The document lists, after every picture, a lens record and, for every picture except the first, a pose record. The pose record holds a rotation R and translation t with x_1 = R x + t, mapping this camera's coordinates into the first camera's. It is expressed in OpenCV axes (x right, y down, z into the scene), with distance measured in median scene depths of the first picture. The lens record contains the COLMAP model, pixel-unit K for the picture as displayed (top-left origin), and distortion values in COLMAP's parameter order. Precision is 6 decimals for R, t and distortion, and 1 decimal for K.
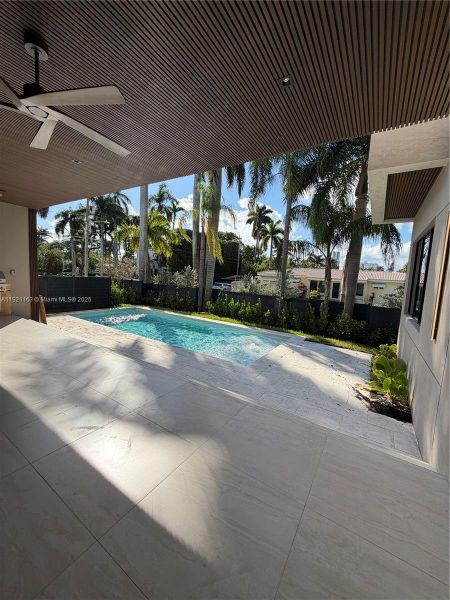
lens RADIAL K [[238.9, 0, 225.6], [0, 238.9, 299.6], [0, 0, 1]] dist [-0.000549, 0.000084]
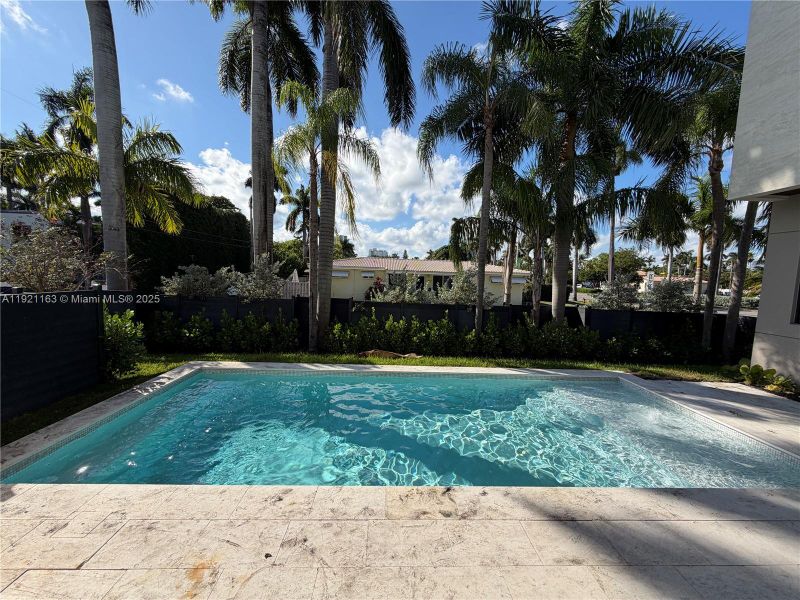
lens RADIAL K [[318.6, 0, 399.3], [0, 318.6, 300.5], [0, 0, 1]] dist [-0.000549, 0.000084]
pose [[0.822535, -0.077593, 0.563397, -0.496447], [0.072684, 0.996868, 0.031177, -0.080178], [-0.564051, 0.015306, 0.825598, 0.532837]]
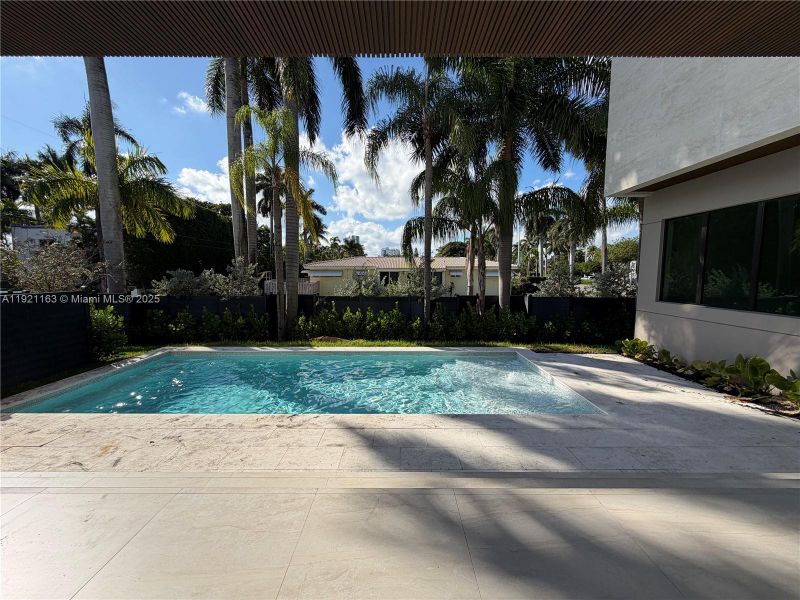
lens RADIAL K [[318.6, 0, 400.0], [0, 318.6, 300.7], [0, 0, 1]] dist [-0.000549, 0.000084]
pose [[0.843956, -0.106027, 0.525829, -0.397782], [0.104246, 0.994000, 0.033111, -0.047594], [-0.526185, 0.026871, 0.849945, 0.310791]]
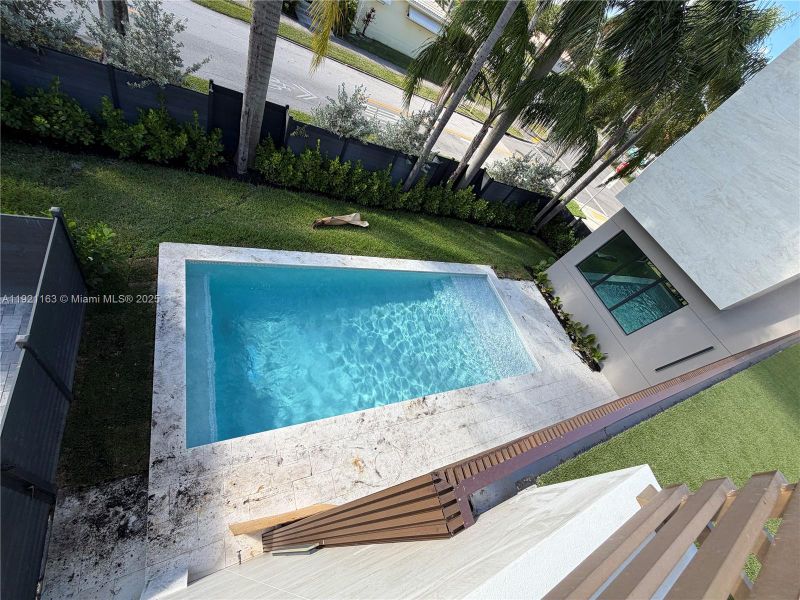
lens RADIAL K [[318.6, 0, 397.6], [0, 318.6, 298.6], [0, 0, 1]] dist [-0.000549, 0.000084]
pose [[0.567205, -0.479022, 0.669937, -0.688149], [-0.335020, 0.608903, 0.719027, -0.485591], [-0.752356, -0.632278, 0.184891, 0.799873]]
